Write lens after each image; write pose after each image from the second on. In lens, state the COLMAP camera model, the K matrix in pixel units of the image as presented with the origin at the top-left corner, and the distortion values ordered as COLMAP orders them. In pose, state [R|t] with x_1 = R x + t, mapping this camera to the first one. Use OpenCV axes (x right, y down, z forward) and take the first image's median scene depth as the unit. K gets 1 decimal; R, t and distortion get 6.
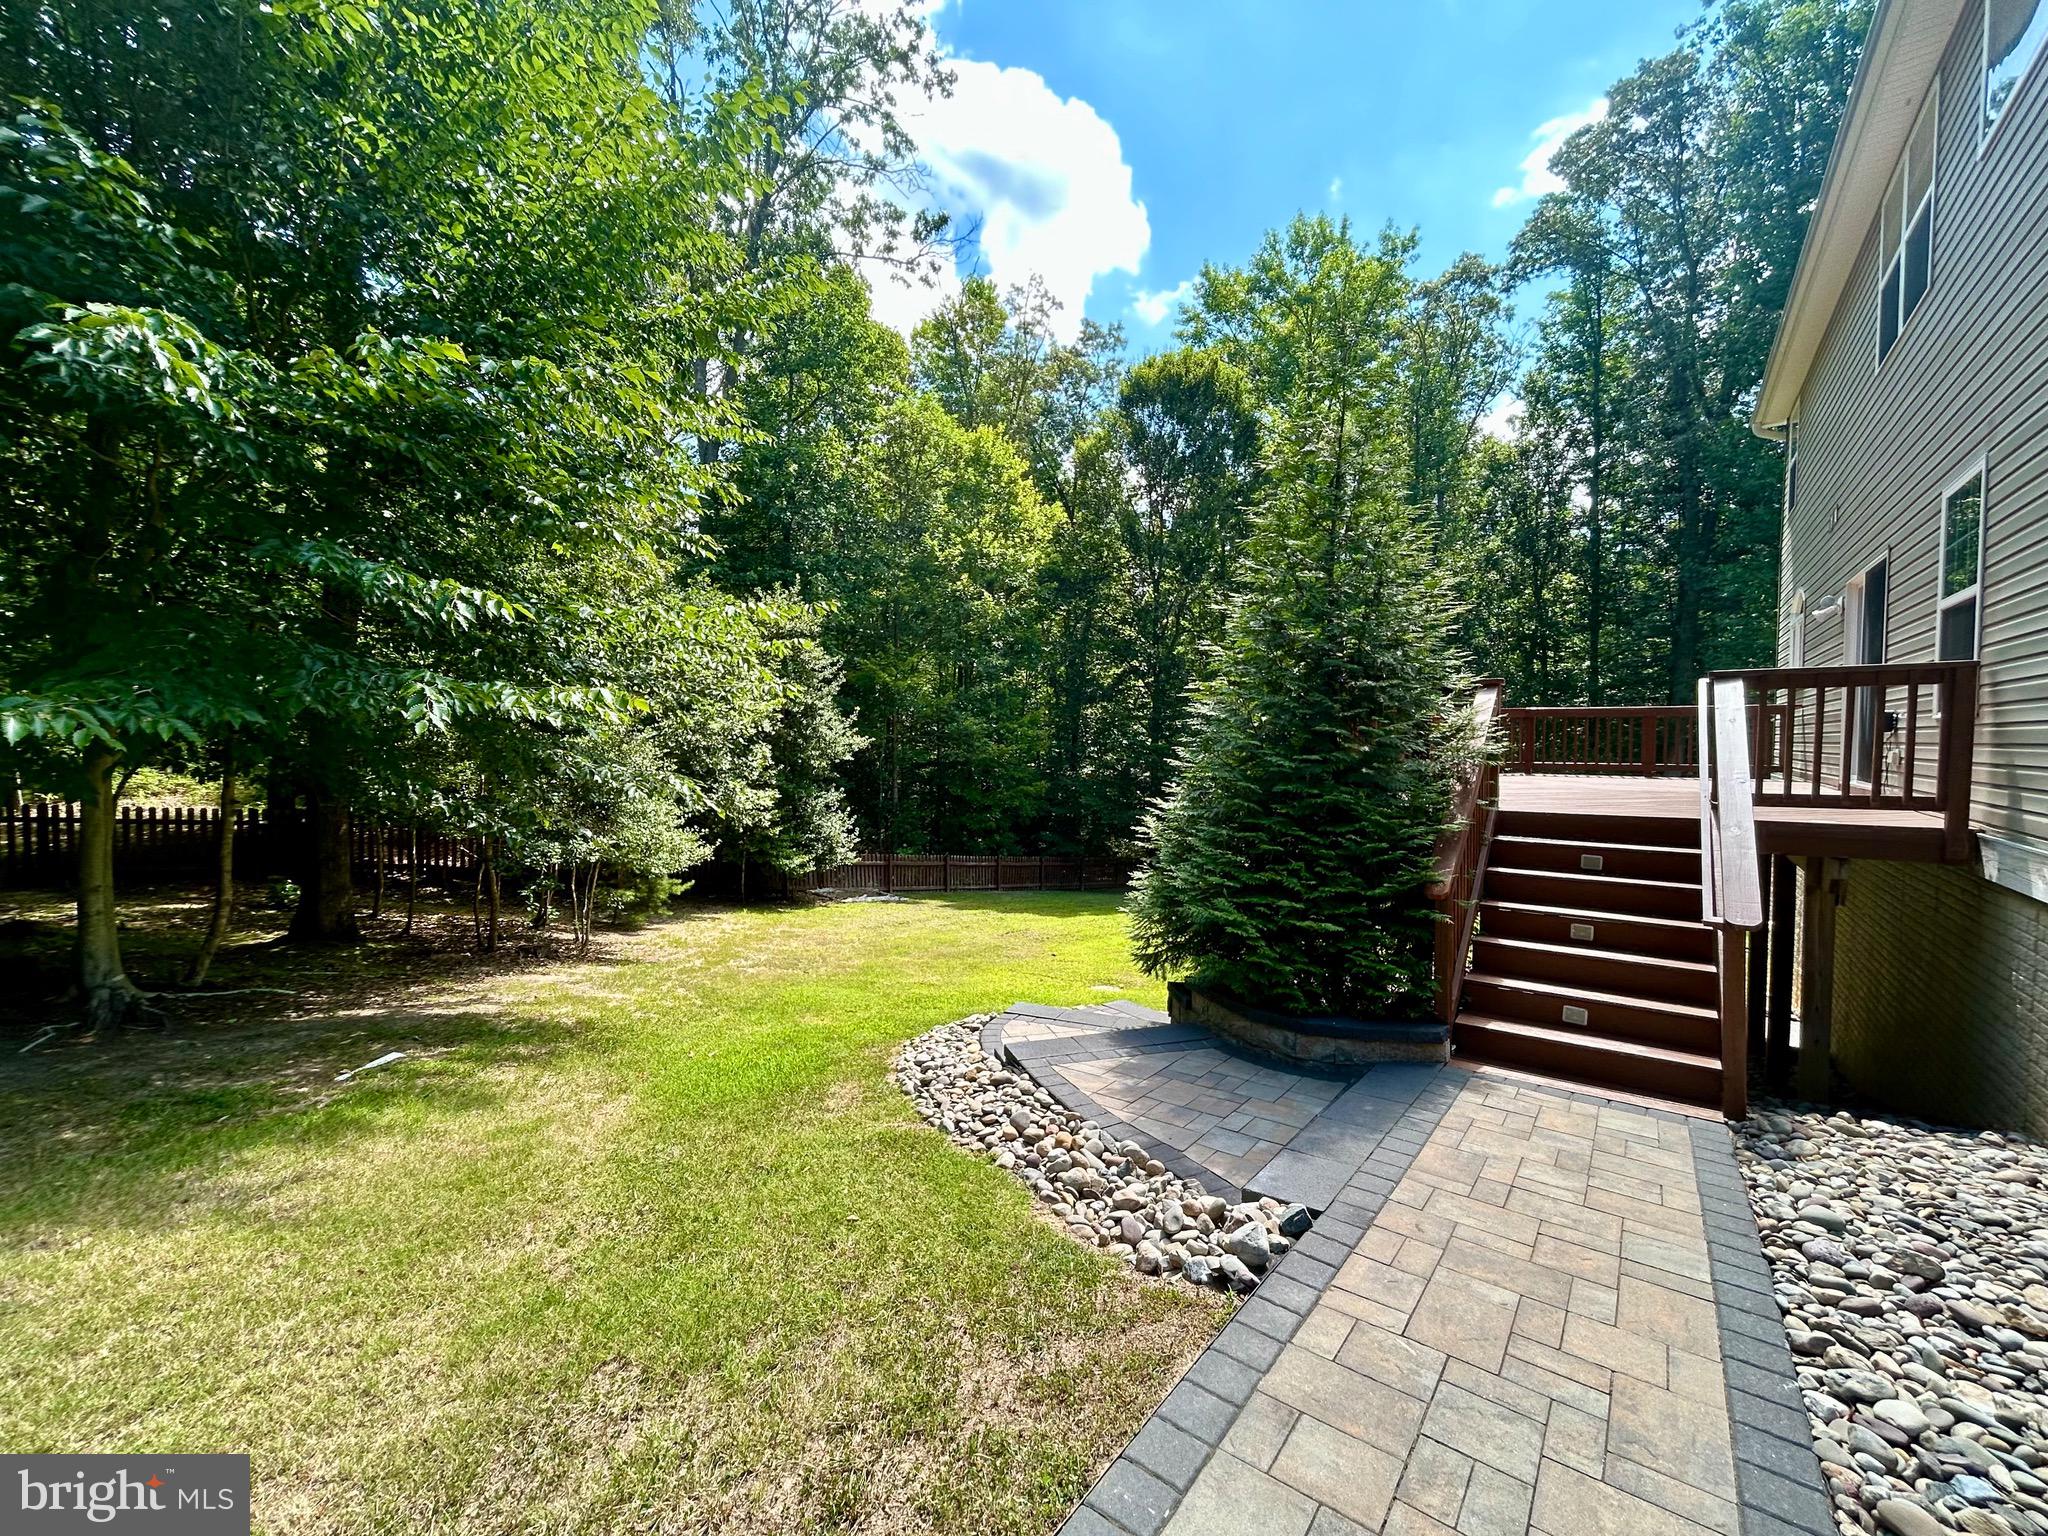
lens RADIAL K [[825.0, 0, 1015.8], [0, 825.0, 773.7], [0, 0, 1]] dist [0.000889, 0.000005]
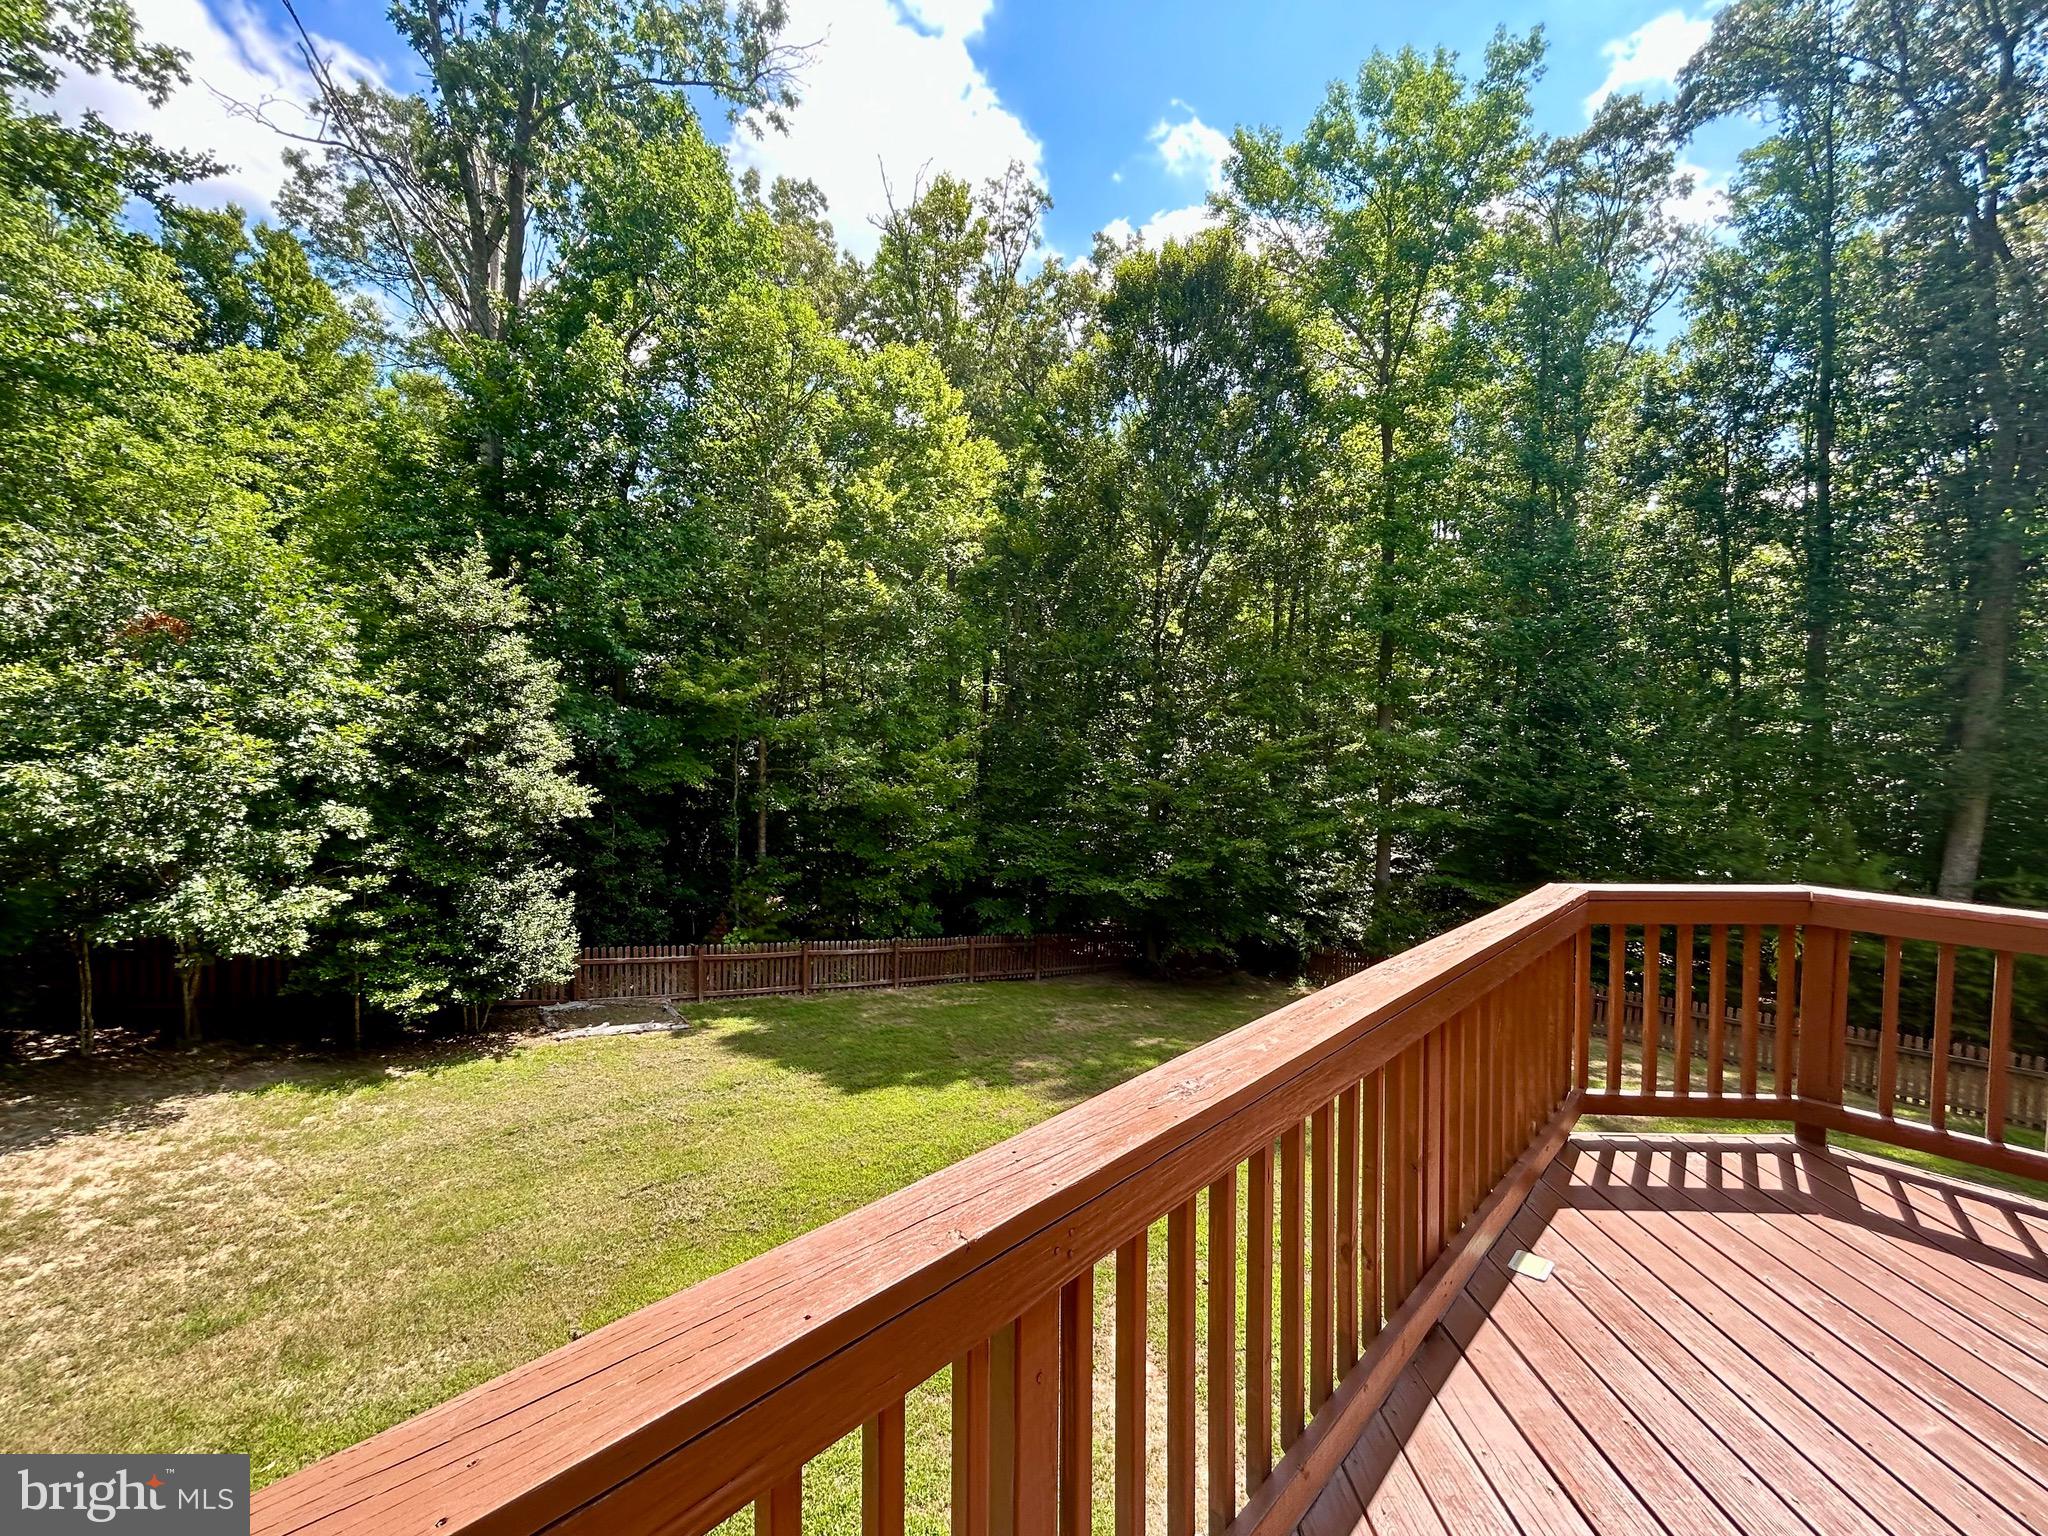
lens RADIAL K [[830.8, 0, 1024.0], [0, 830.8, 768.0], [0, 0, 1]] dist [-0.001788, 0.000203]
pose [[0.992294, 0.021266, -0.122065, 0.144848], [-0.021950, 0.999750, -0.004256, -0.039417], [0.121944, 0.006903, 0.992513, 0.248236]]
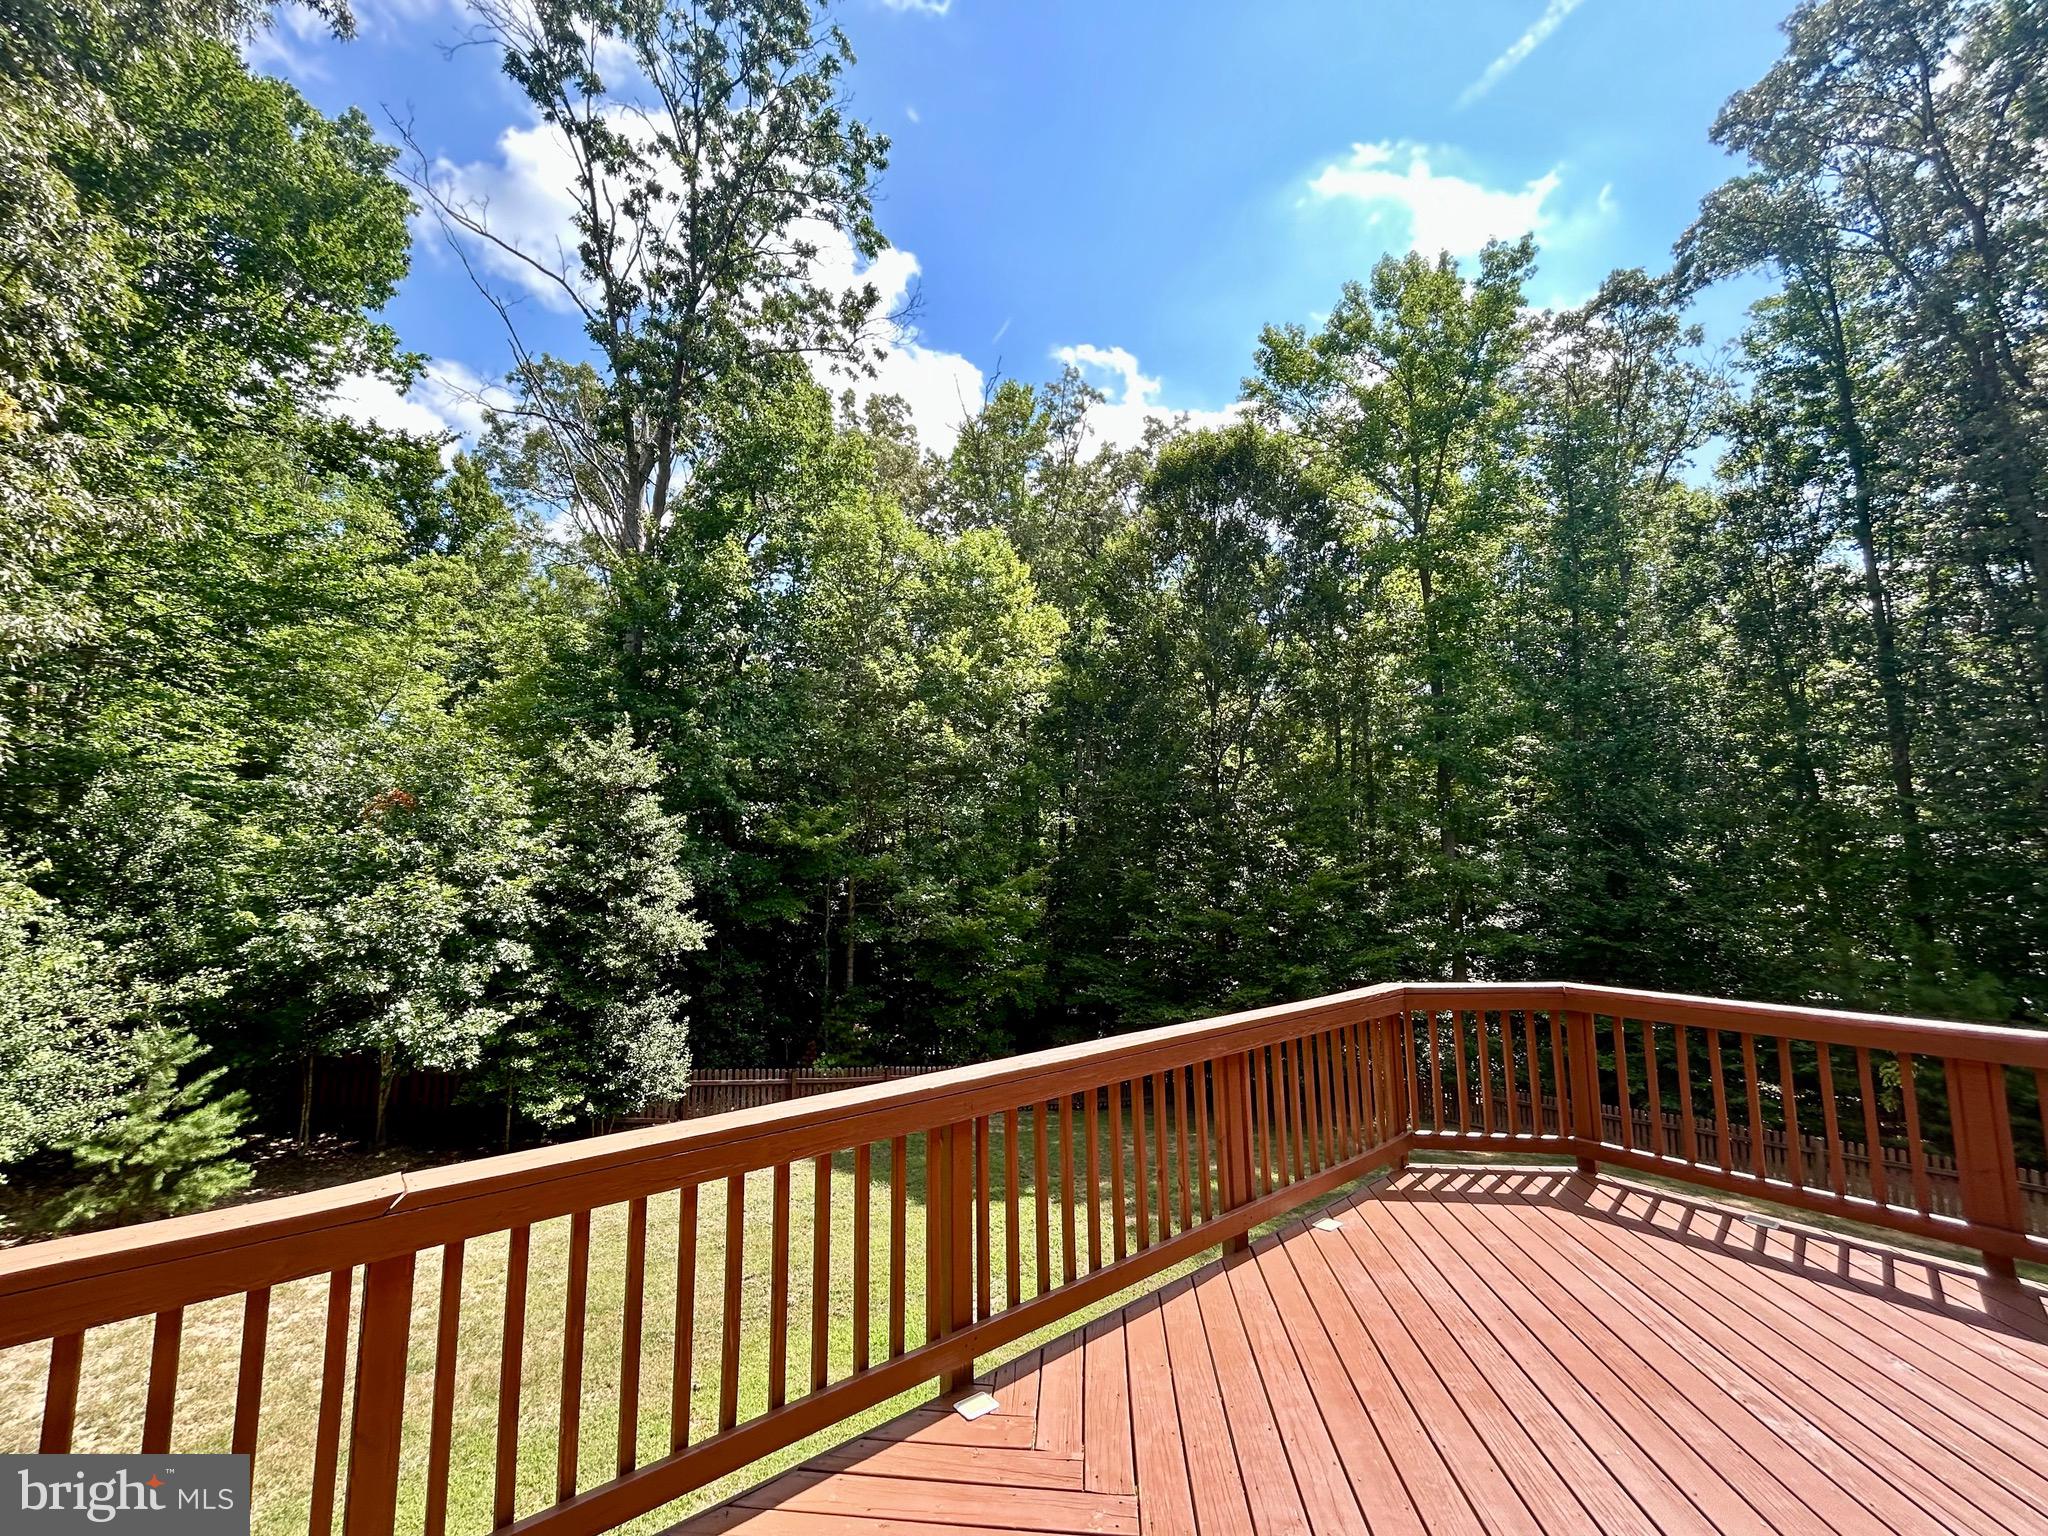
lens RADIAL K [[827.9, 0, 1022.9], [0, 827.9, 773.0], [0, 0, 1]] dist [0.000847, 0.000054]
pose [[0.974659, -0.029553, -0.221735, 0.166101], [-0.004654, 0.988341, -0.152183, -0.040695], [0.223647, 0.149358, 0.963158, 0.201725]]
